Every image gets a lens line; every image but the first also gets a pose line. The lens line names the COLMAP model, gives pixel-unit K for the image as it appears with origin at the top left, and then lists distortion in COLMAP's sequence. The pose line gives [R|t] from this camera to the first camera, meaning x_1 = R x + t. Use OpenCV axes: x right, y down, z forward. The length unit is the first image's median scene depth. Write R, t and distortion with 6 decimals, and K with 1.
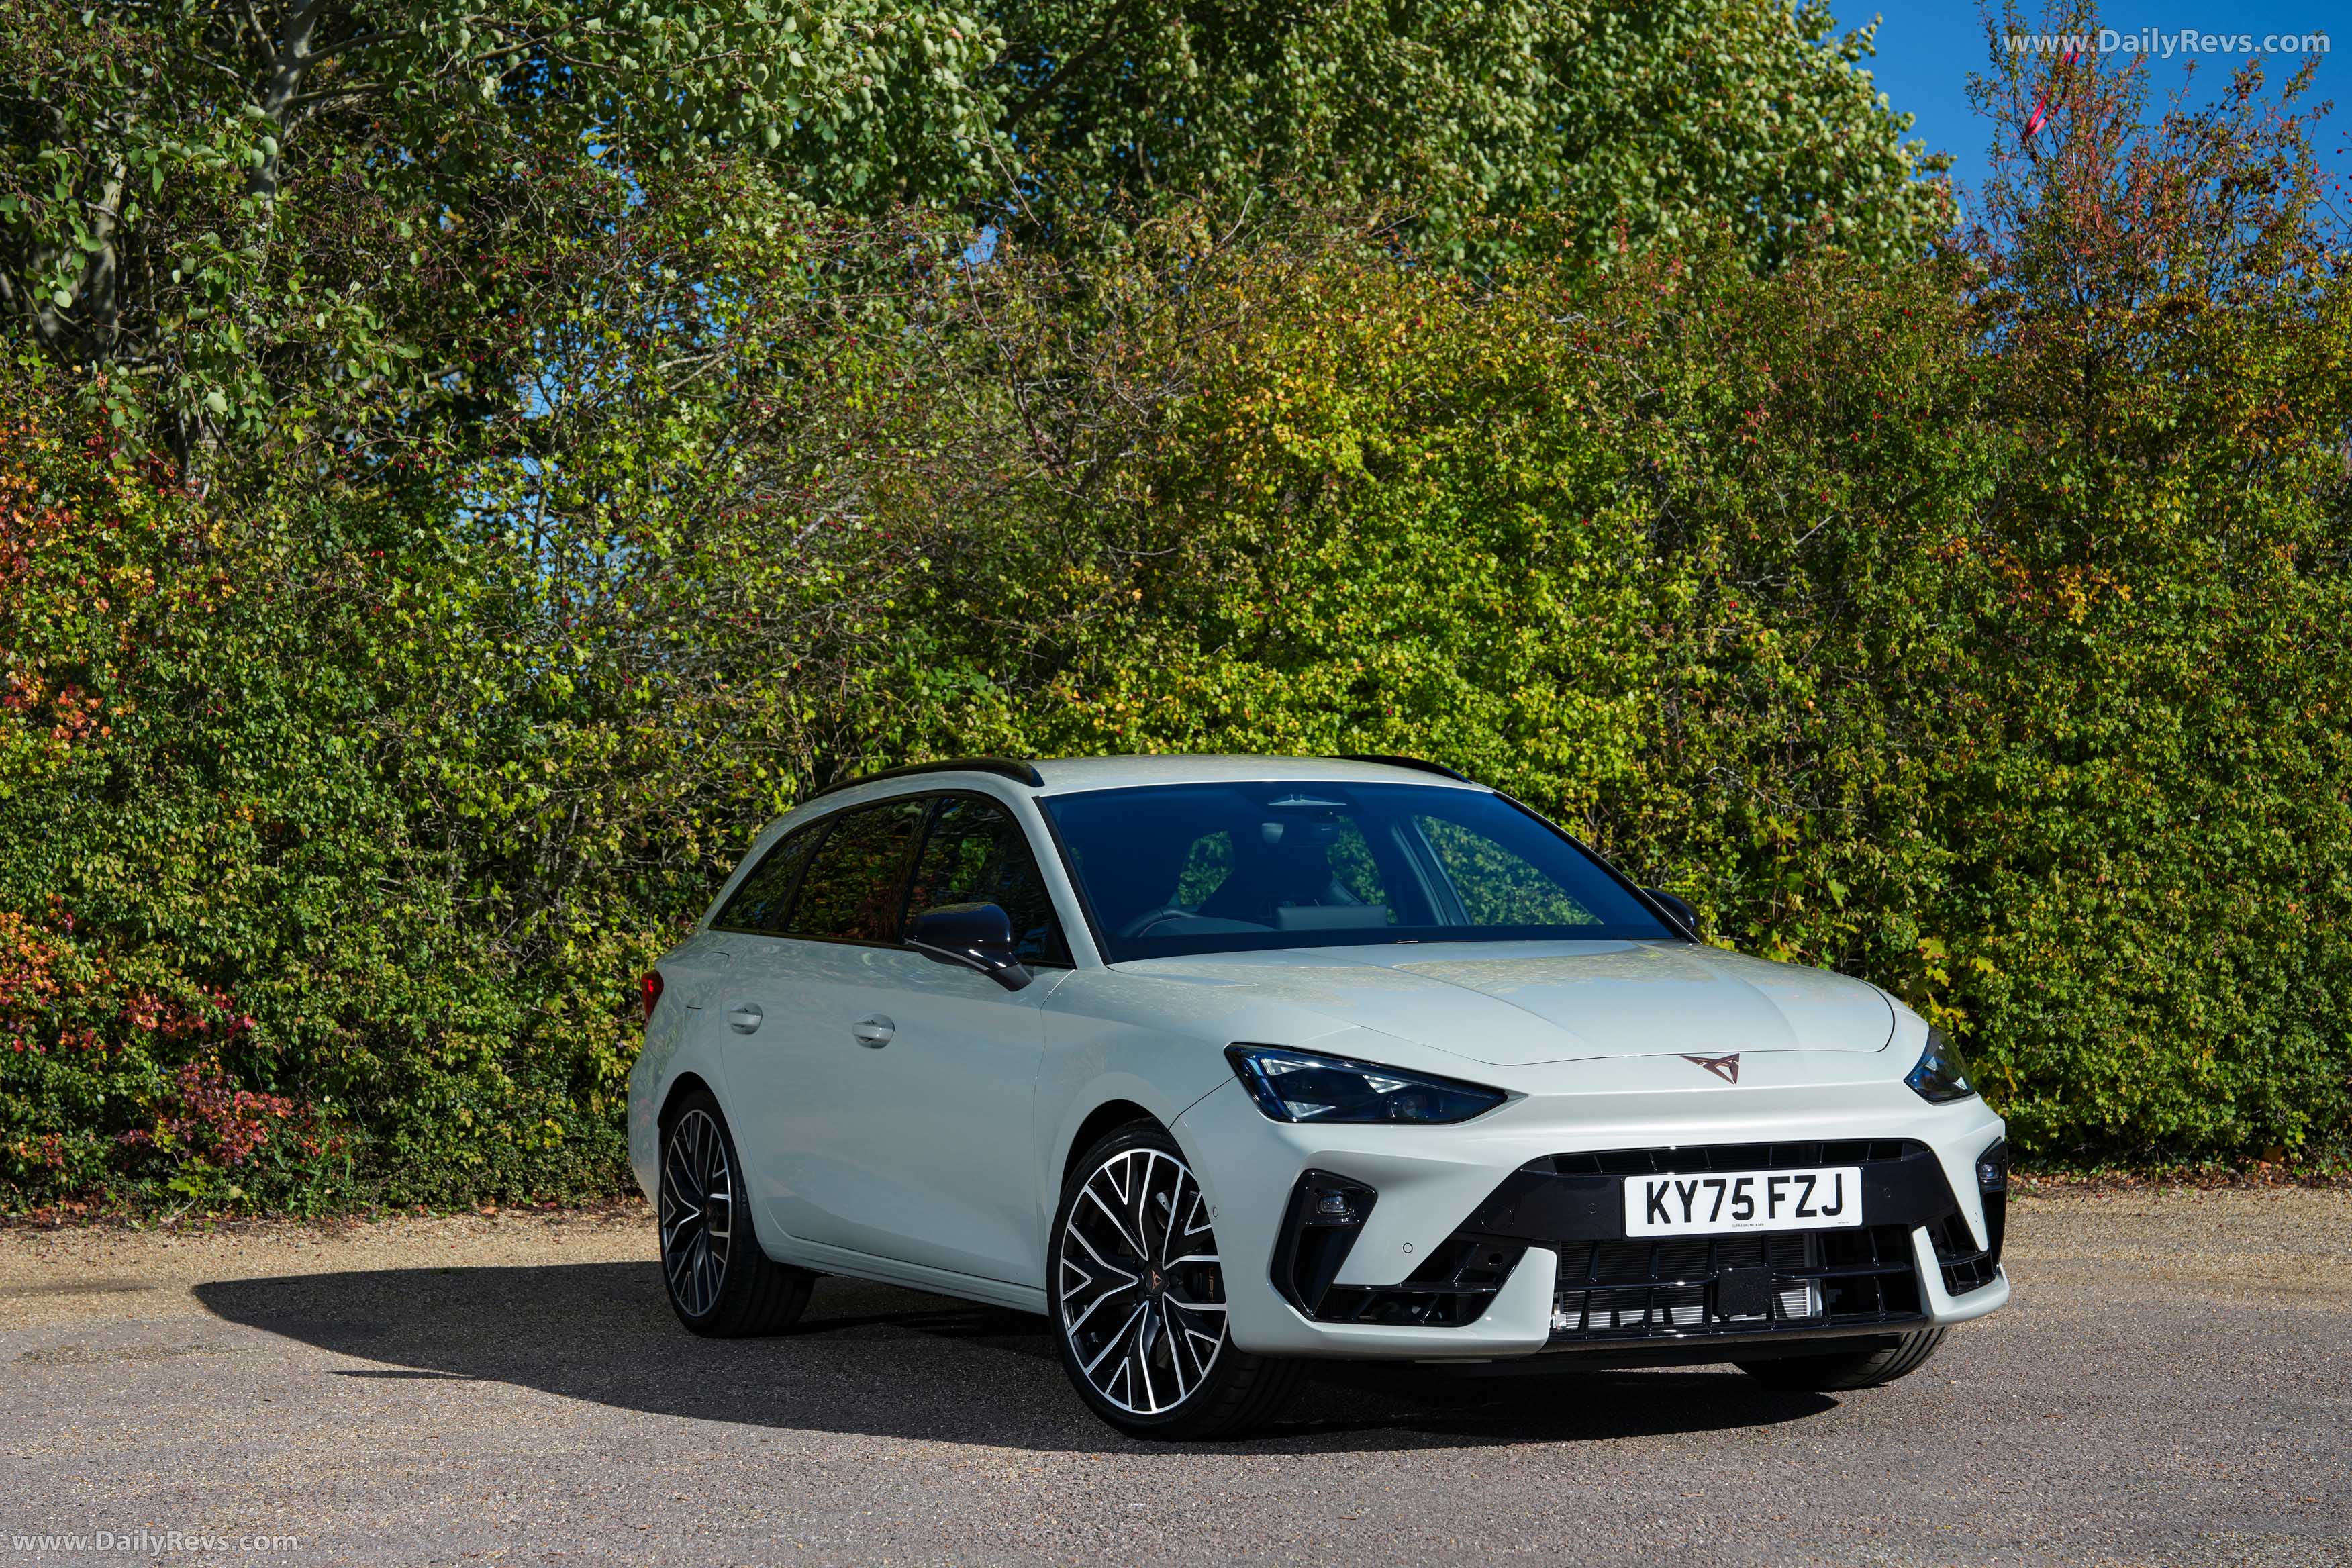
lens RADIAL K [[4555.3, 0, 1190.2], [0, 4555.3, 780.5], [0, 0, 1]] dist [0.356344, 0.234736]
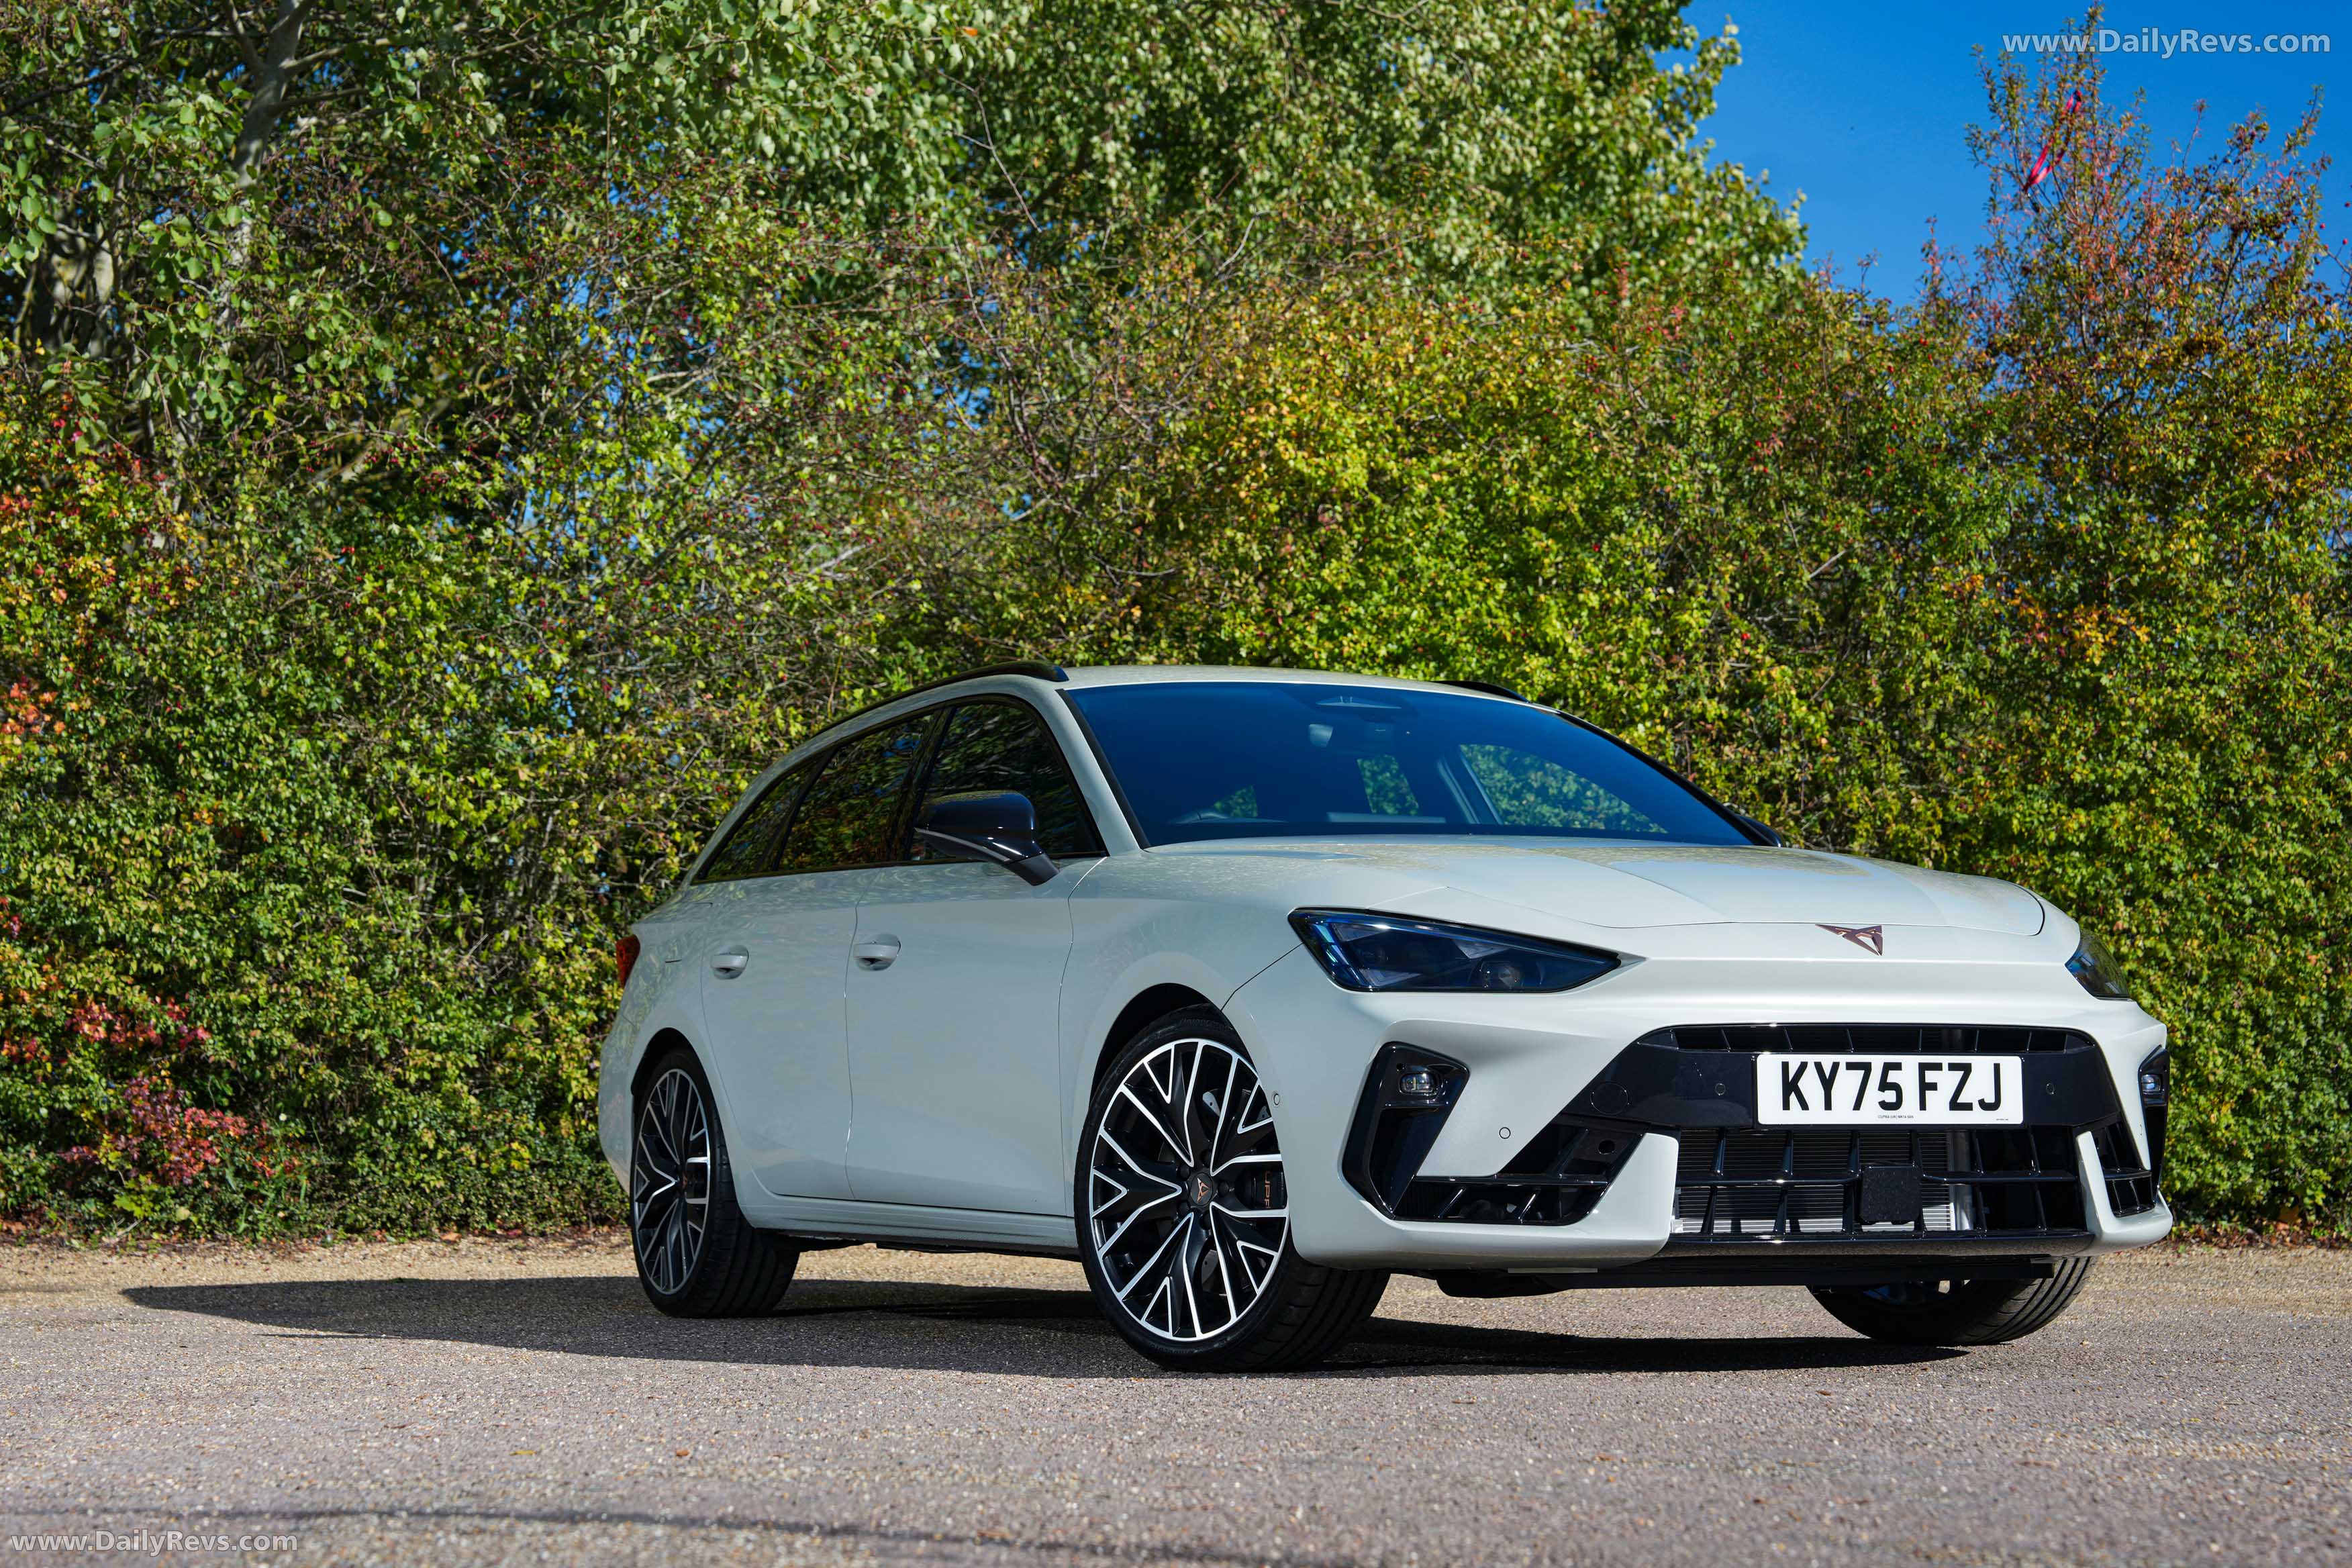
lens RADIAL K [[4138.1, 0, 1198.9], [0, 4138.1, 795.7], [0, 0, 1]] dist [0.270083, 0.287538]
pose [[0.999714, 0.014661, 0.018908, -0.014357], [-0.013616, 0.998433, -0.054279, 0.045834], [-0.019674, 0.054006, 0.998347, 0.121956]]
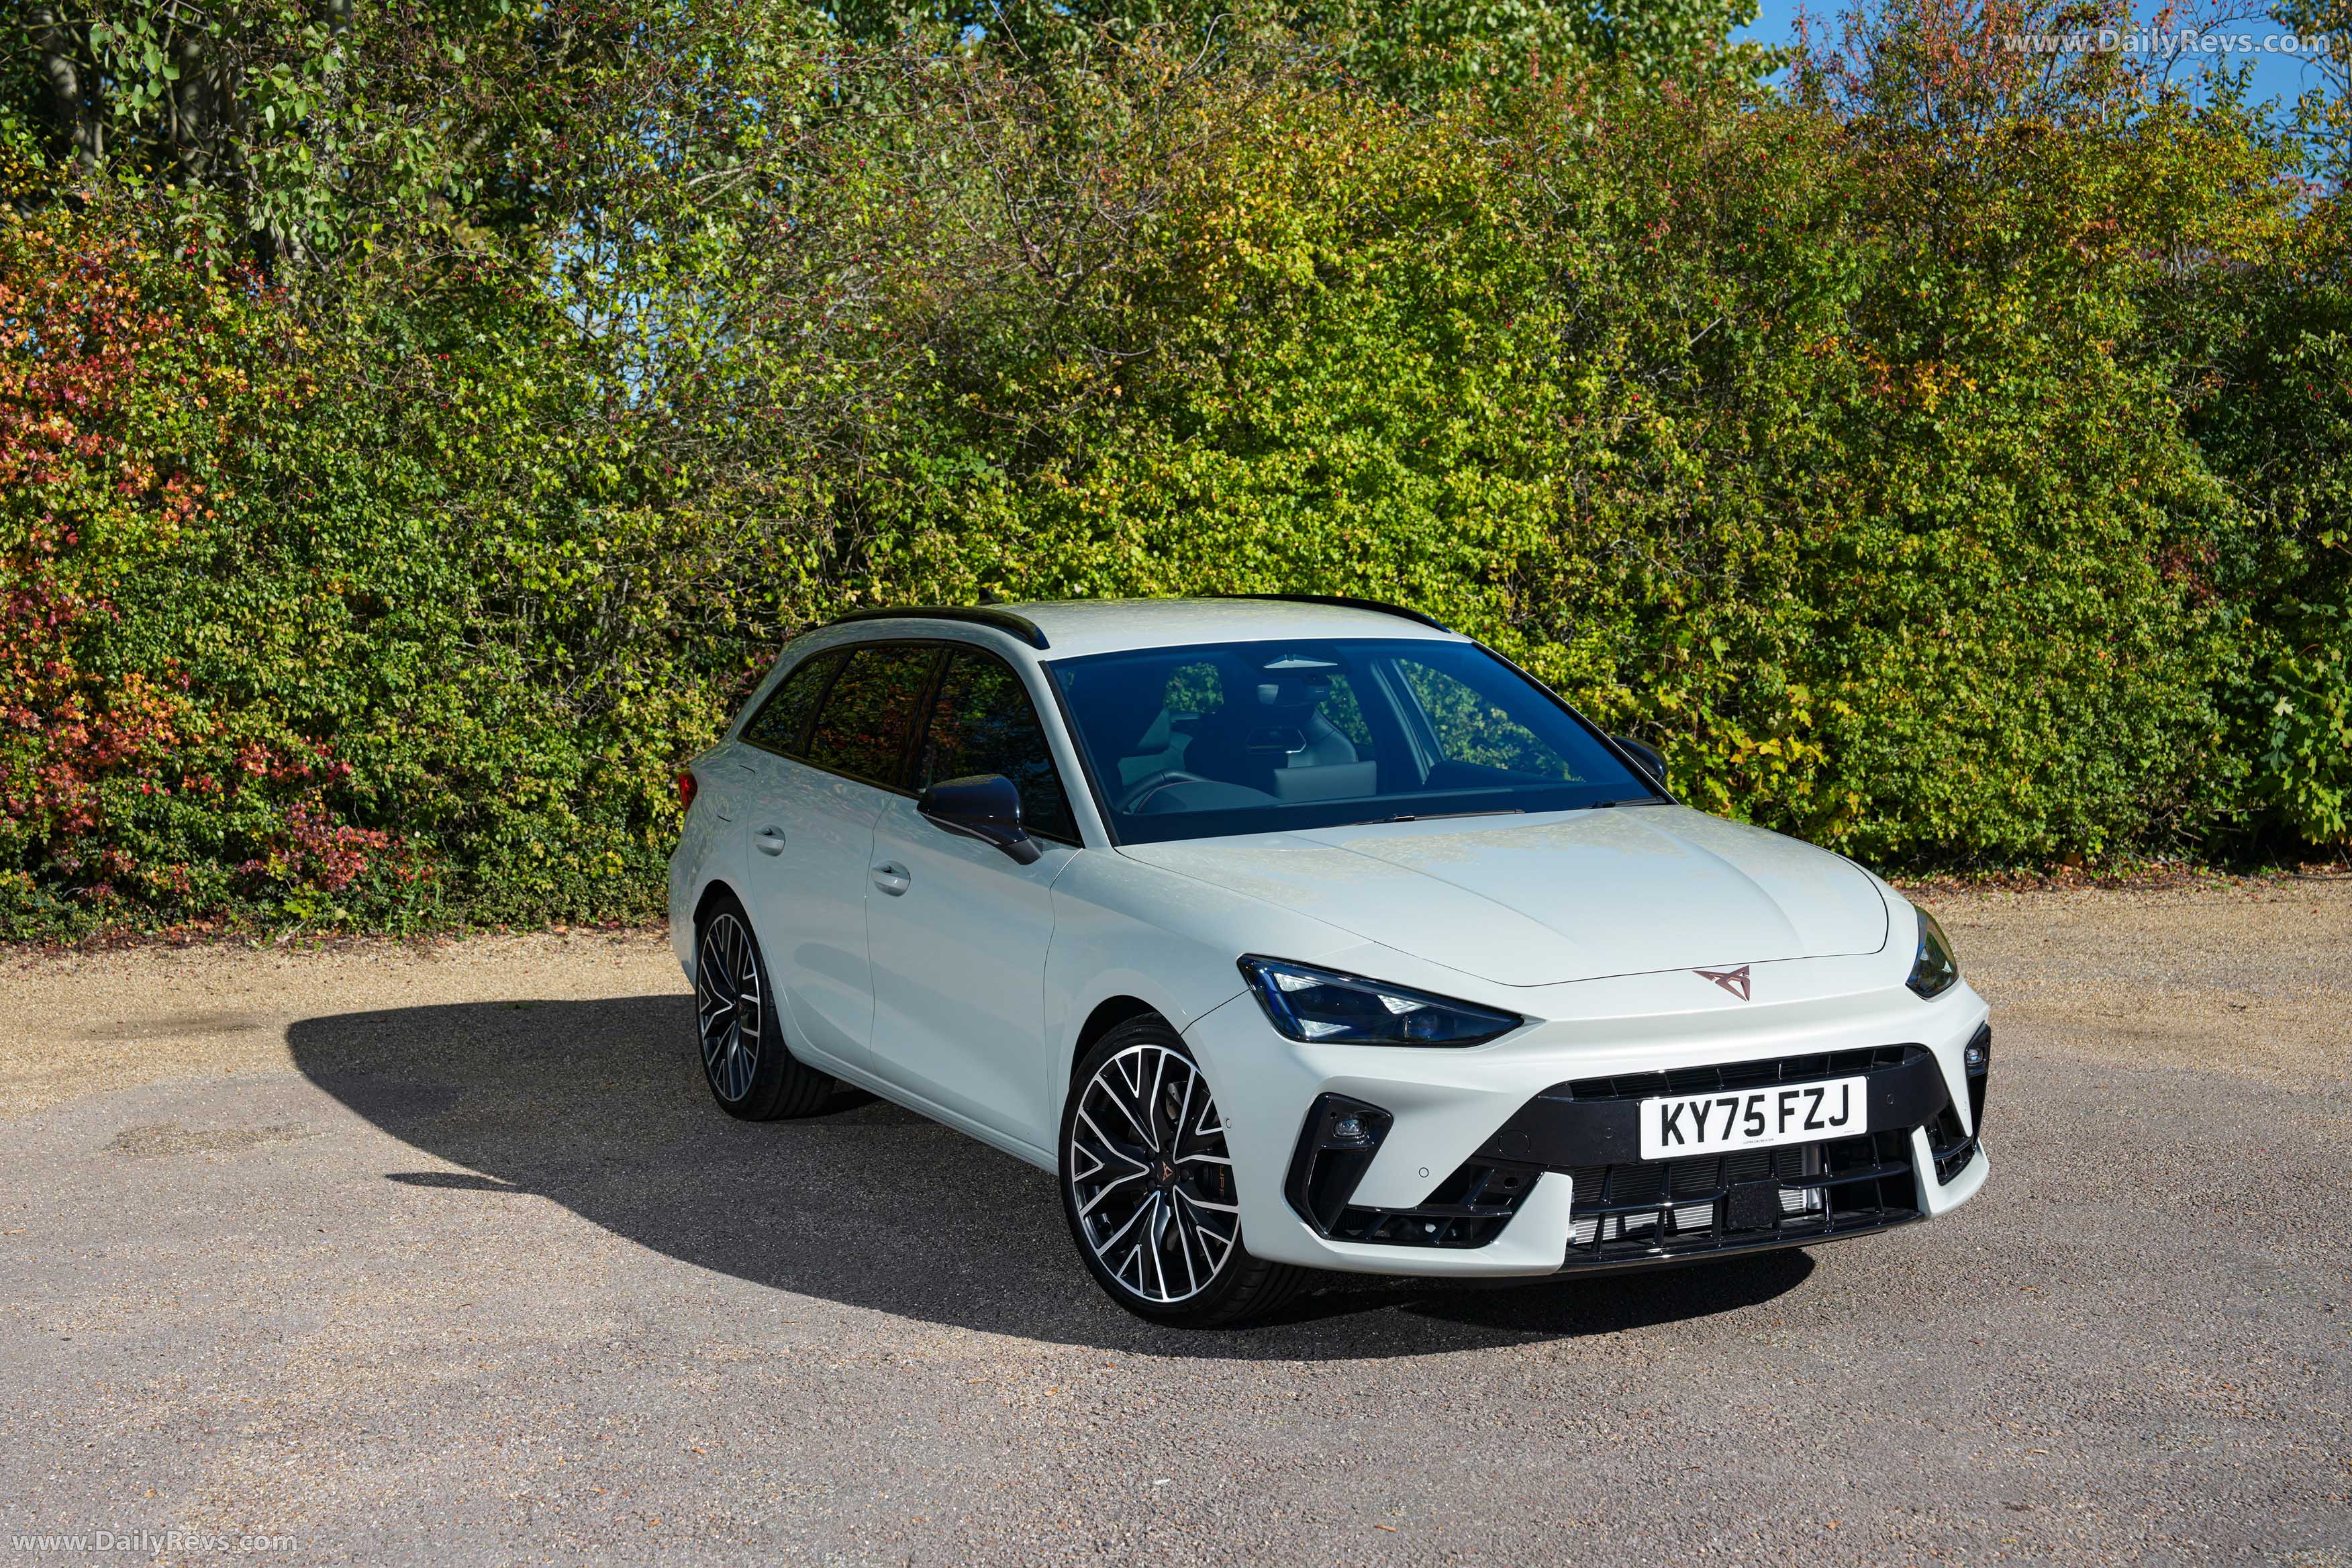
lens RADIAL K [[3327.2, 0, 1188.0], [0, 3327.2, 807.8], [0, 0, 1]] dist [0.187426, 0.140026]
pose [[0.999822, -0.001617, 0.018778, -0.009851], [-0.000589, 0.993146, 0.116881, -0.034881], [-0.018839, -0.116871, 0.992968, 0.159306]]
